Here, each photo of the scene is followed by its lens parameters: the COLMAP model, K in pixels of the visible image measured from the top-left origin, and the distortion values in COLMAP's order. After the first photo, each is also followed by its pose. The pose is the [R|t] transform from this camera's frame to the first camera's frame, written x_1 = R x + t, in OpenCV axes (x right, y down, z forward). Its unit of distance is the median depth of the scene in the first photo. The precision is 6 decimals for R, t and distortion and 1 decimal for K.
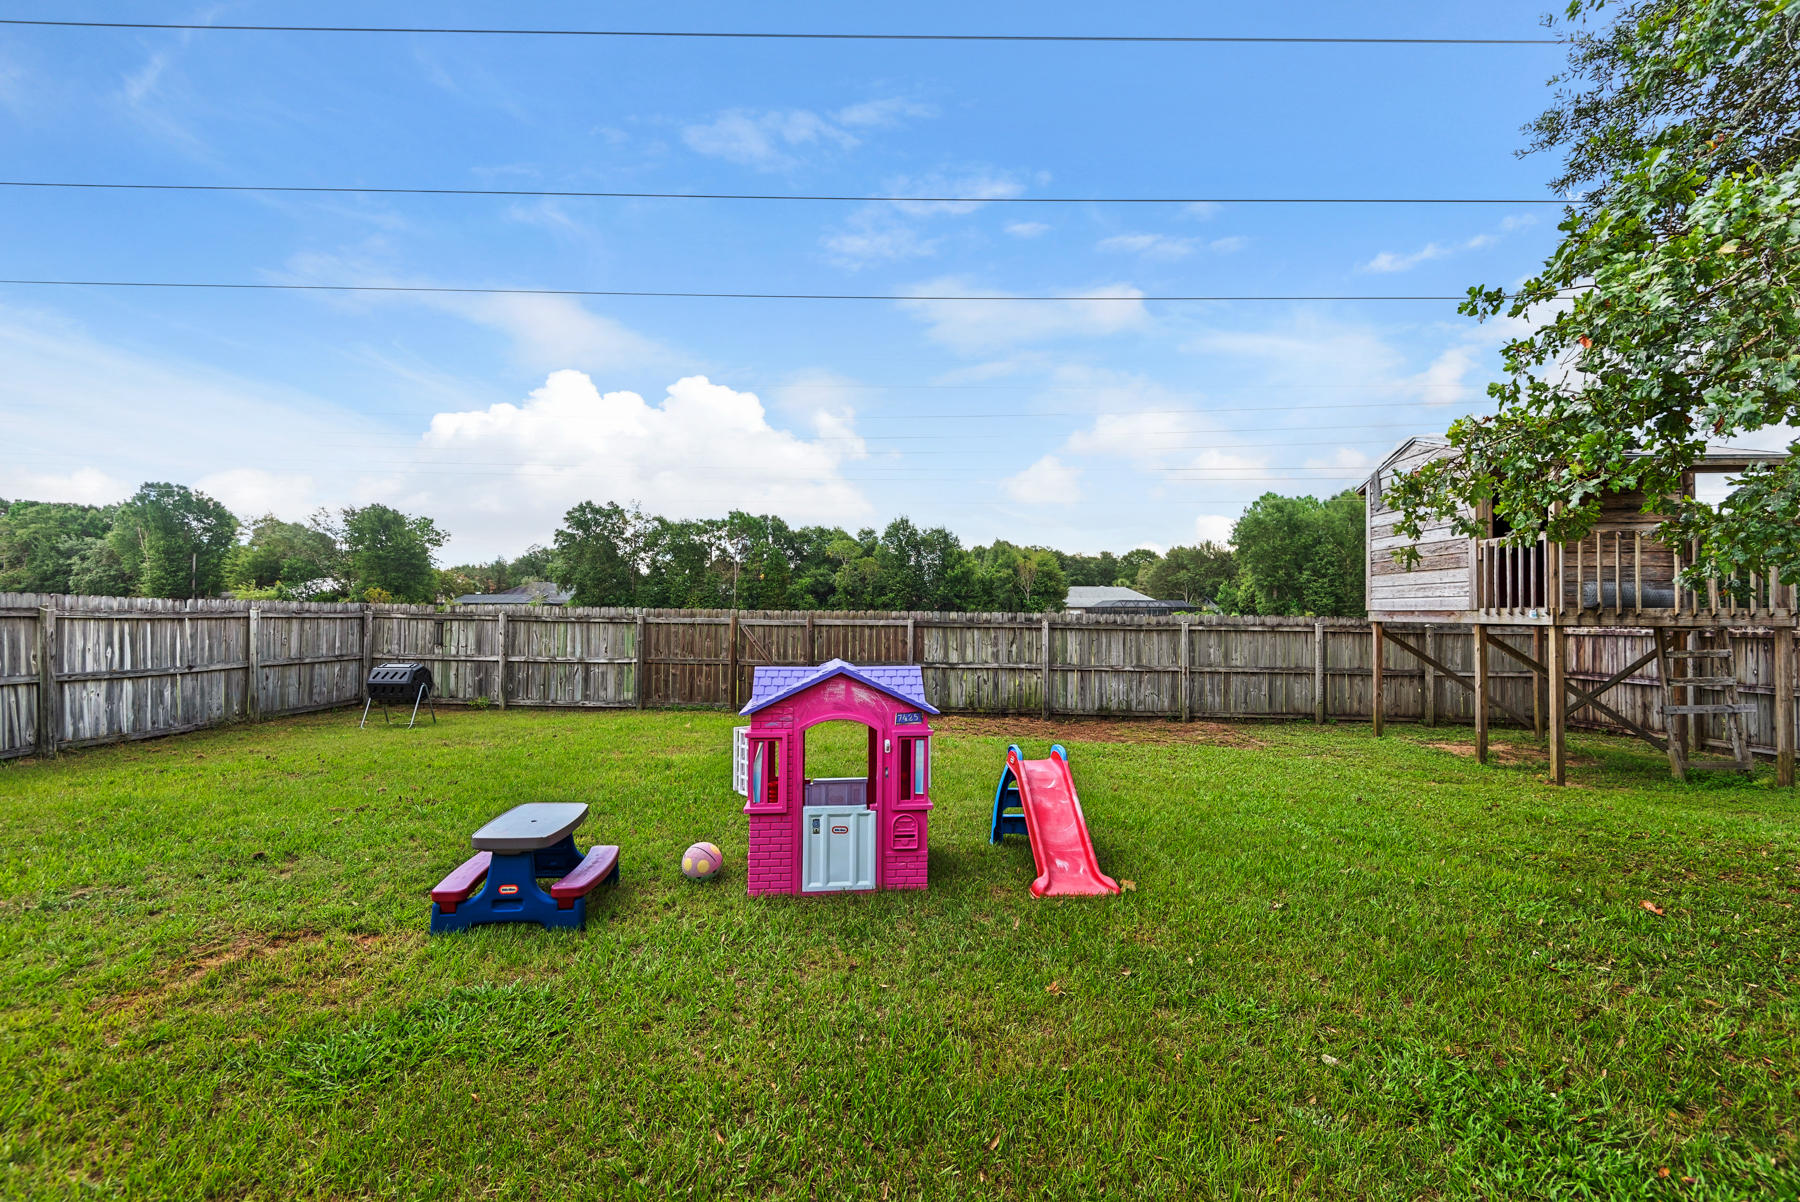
lens RADIAL K [[815.2, 0, 894.5], [0, 815.2, 600.2], [0, 0, 1]] dist [0.035528, -0.000586]
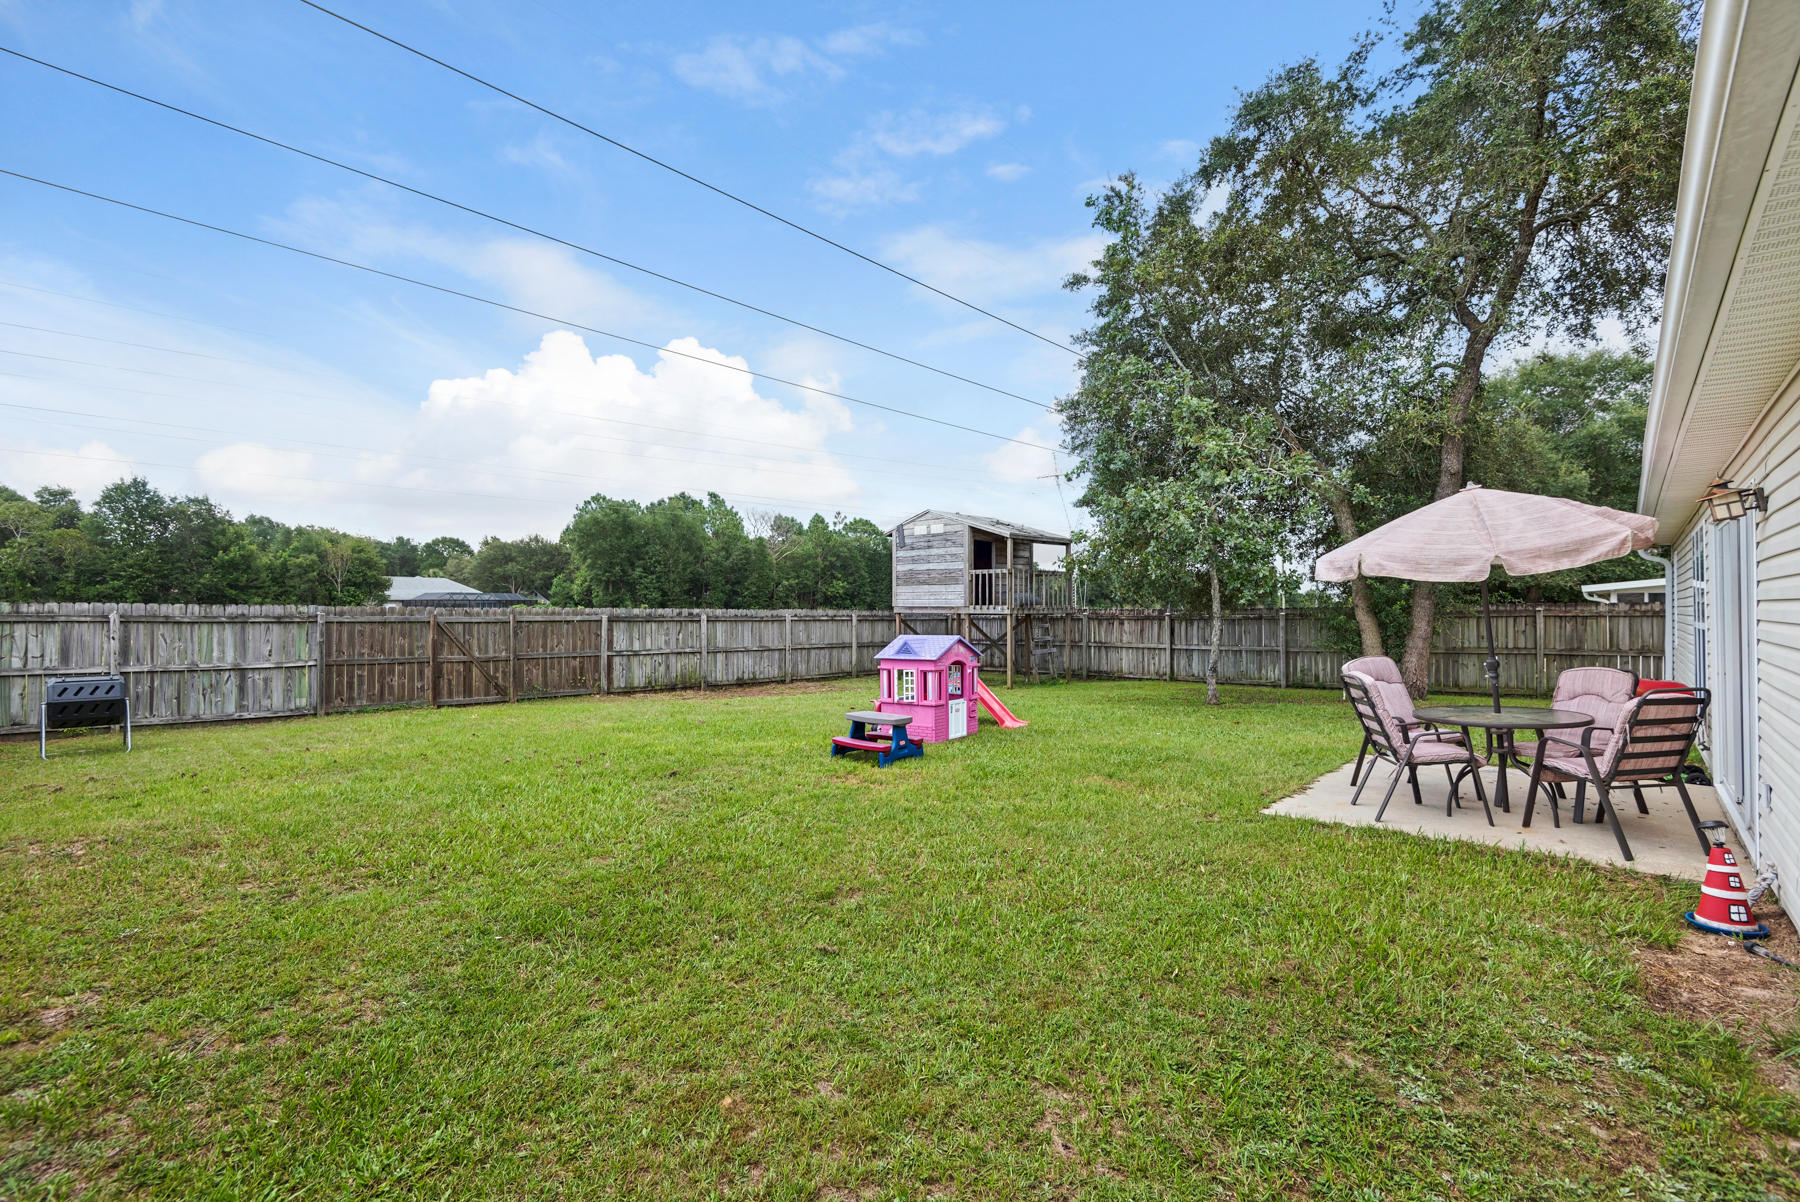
lens RADIAL K [[815.2, 0, 890.6], [0, 815.2, 600.3], [0, 0, 1]] dist [0.035528, -0.000586]
pose [[0.685615, 0.001837, 0.727962, -0.553279], [-0.008653, 0.999947, 0.005627, -0.007803], [-0.727913, -0.010157, 0.685594, -0.113232]]
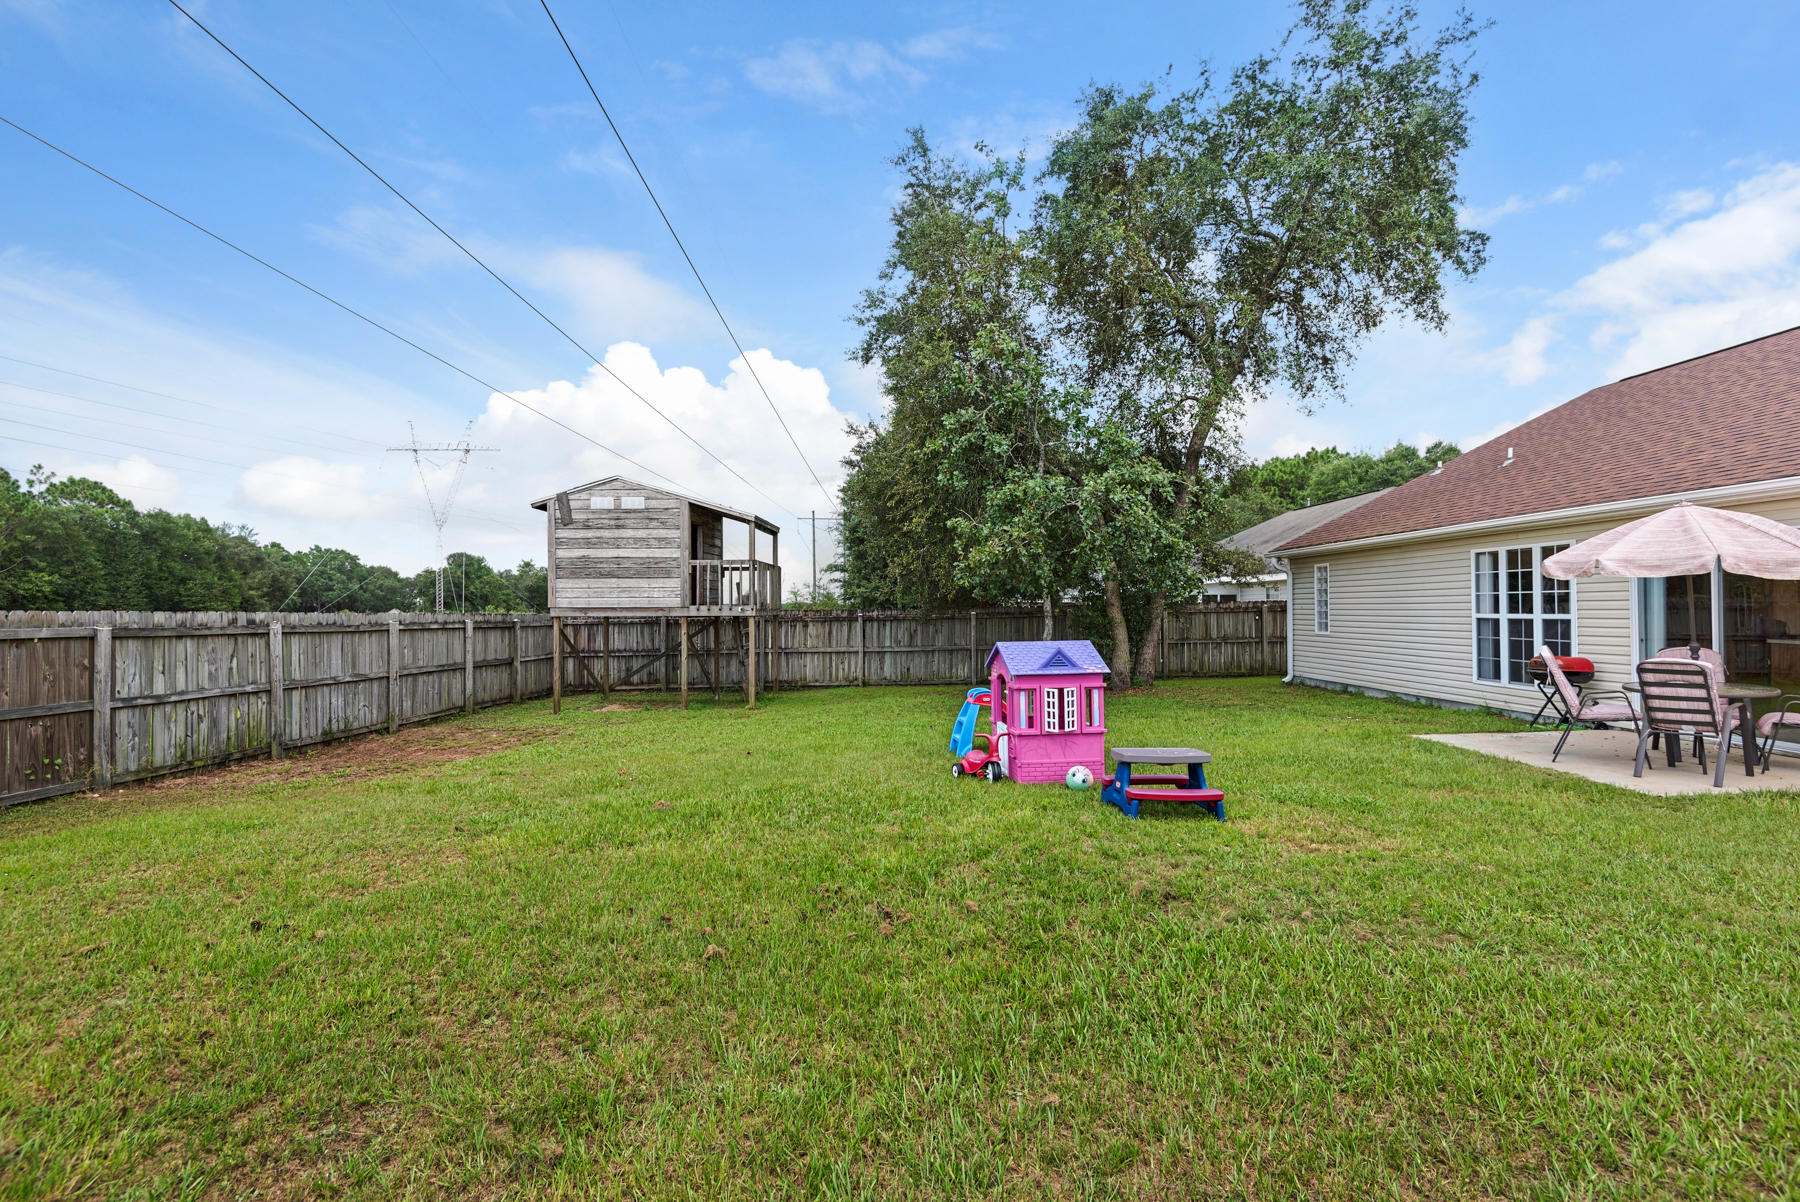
lens RADIAL K [[857.0, 0, 914.6], [0, 857.0, 601.1], [0, 0, 1]] dist [-0.010166, -0.002373]
pose [[-0.031289, 0.004884, 0.999498, -0.580893], [-0.010631, 0.999930, -0.005219, 0.003600], [-0.999454, -0.010789, -0.031235, 0.448248]]
